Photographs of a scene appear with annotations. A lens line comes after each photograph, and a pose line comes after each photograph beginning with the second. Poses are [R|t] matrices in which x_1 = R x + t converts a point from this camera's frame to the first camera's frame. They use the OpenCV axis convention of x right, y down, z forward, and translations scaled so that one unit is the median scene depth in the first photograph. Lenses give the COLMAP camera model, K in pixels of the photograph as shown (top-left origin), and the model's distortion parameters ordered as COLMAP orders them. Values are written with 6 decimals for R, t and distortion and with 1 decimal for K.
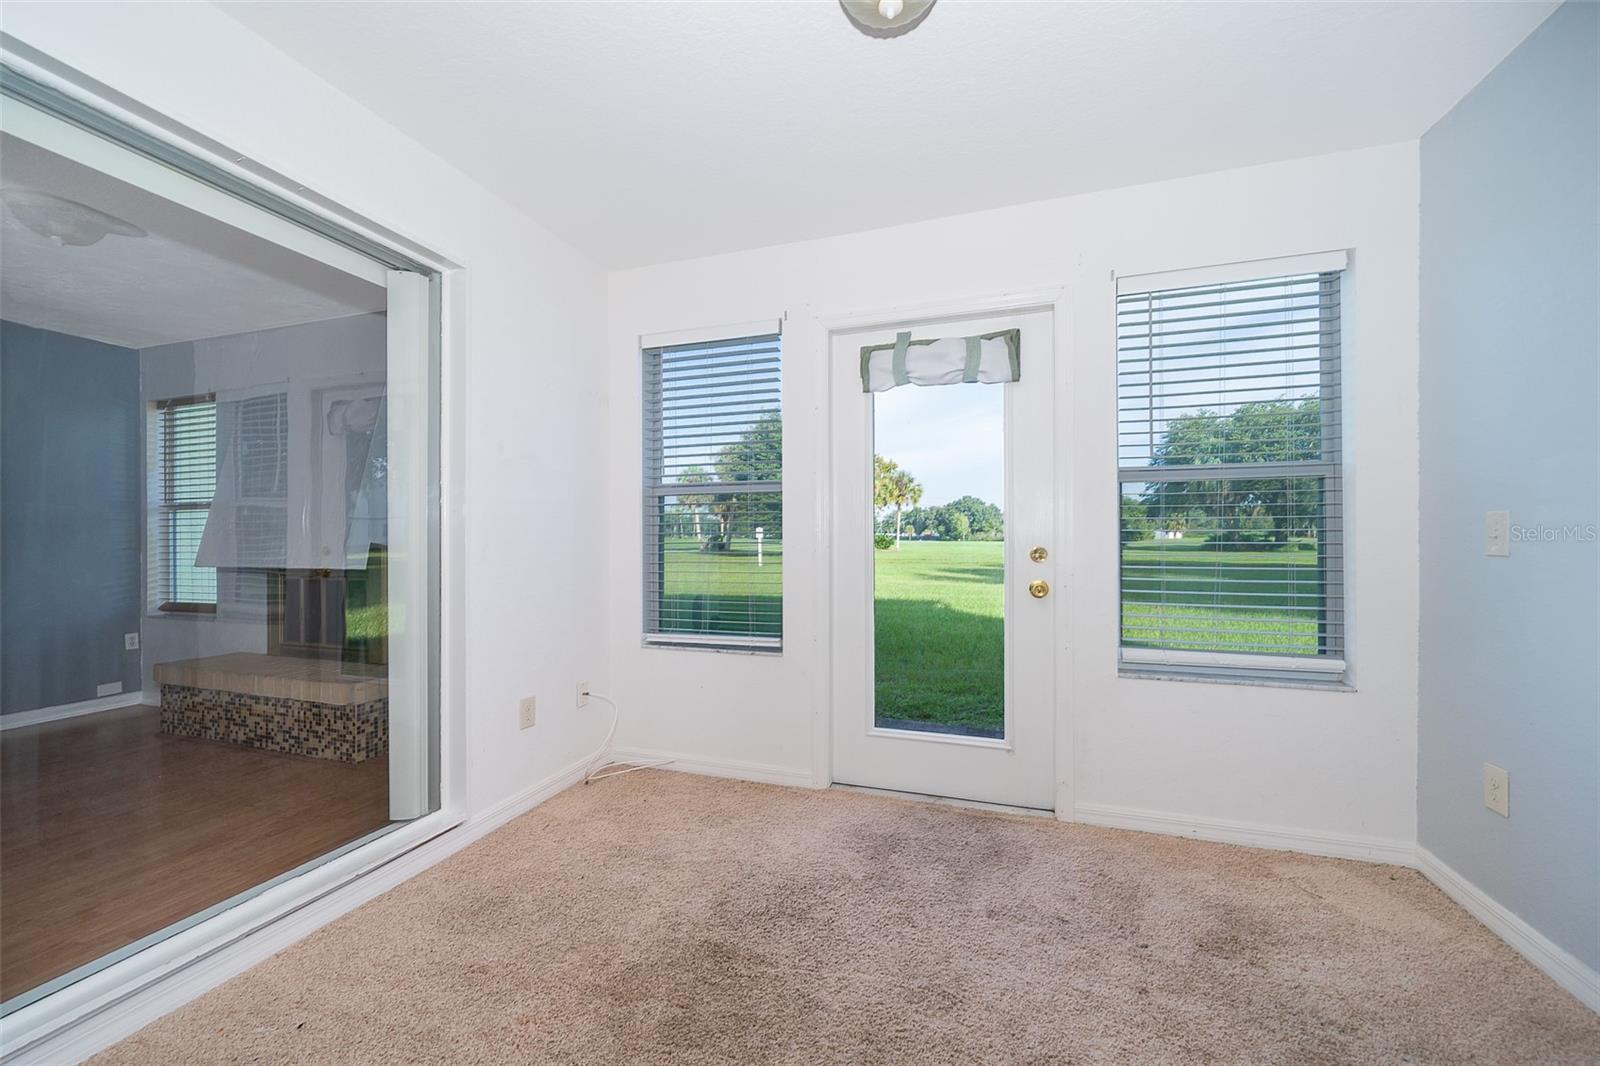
lens RADIAL K [[628.8, 0, 758.9], [0, 628.8, 535.3], [0, 0, 1]] dist [0.013518, -0.000025]
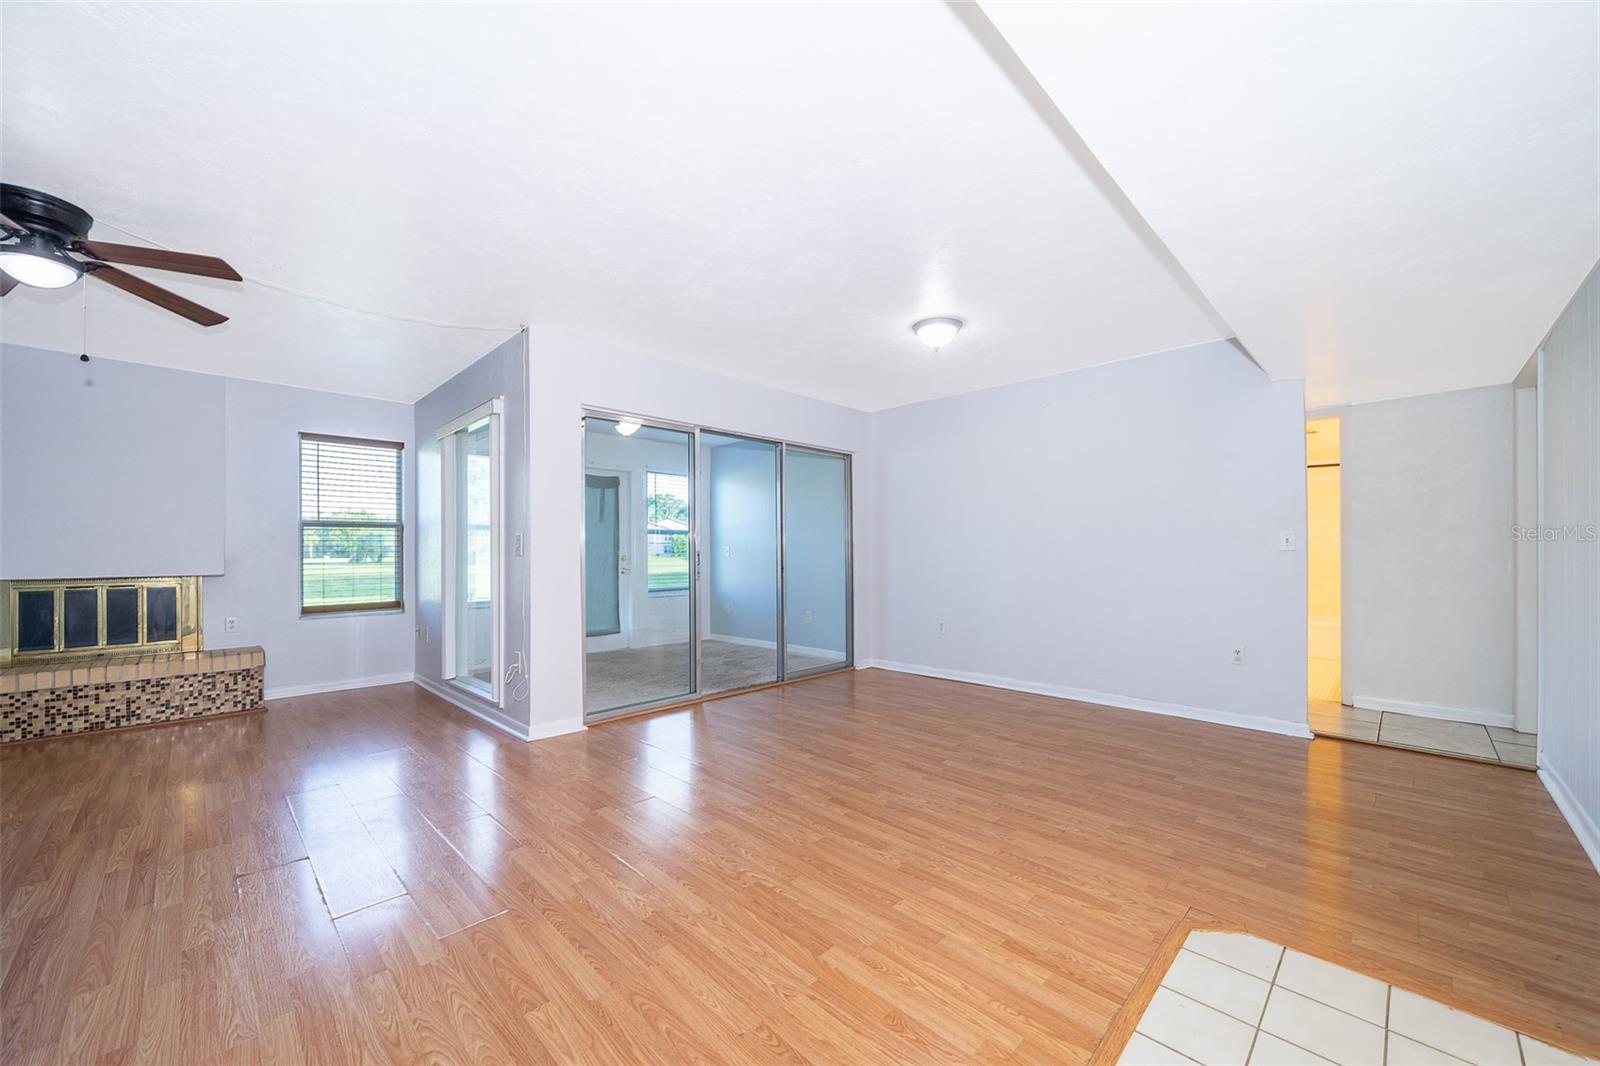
lens RADIAL K [[593.0, 0, 809.1], [0, 593.0, 550.9], [0, 0, 1]] dist [-0.001486, 0.000008]
pose [[0.390106, 0.003276, 0.920764, -1.293894], [-0.000361, 0.999994, -0.003404, 0.006288], [-0.920770, 0.000995, 0.390105, -0.629041]]
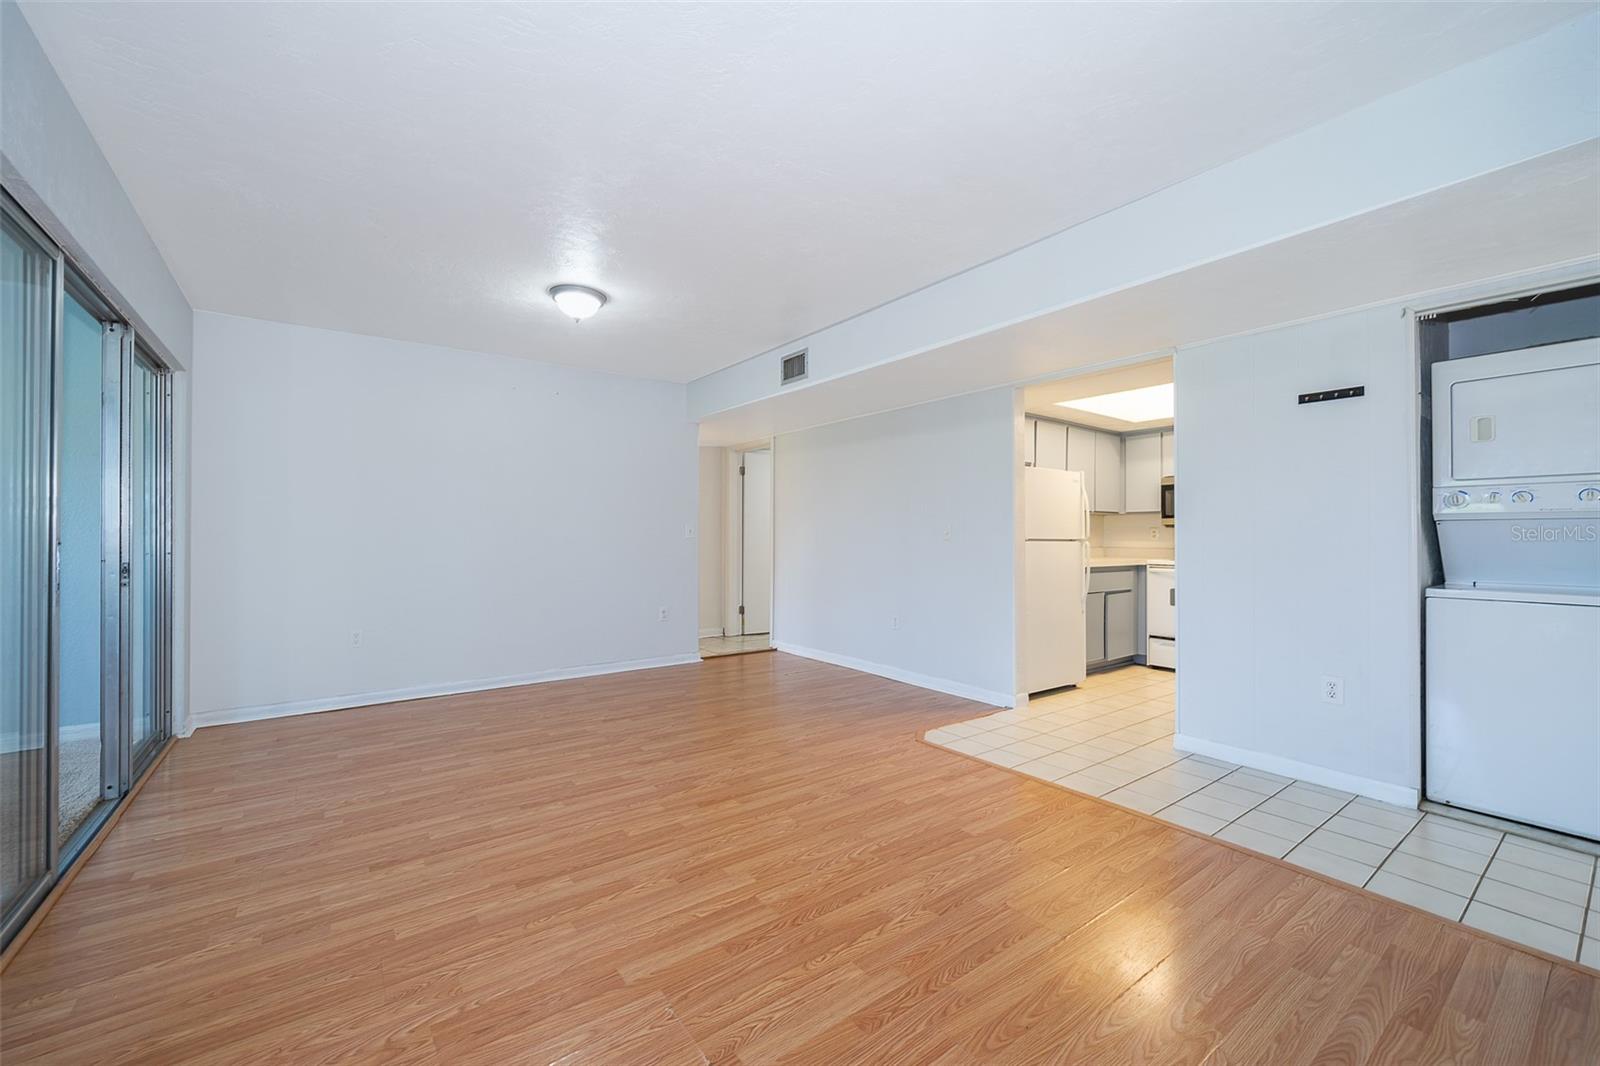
lens RADIAL K [[628.8, 0, 758.9], [0, 628.8, 535.3], [0, 0, 1]] dist [0.013518, -0.000025]
pose [[-0.822981, 0.001722, 0.568066, -1.054237], [-0.000549, 0.999993, -0.003825, 0.009159], [-0.568069, -0.003460, -0.822974, 0.221380]]
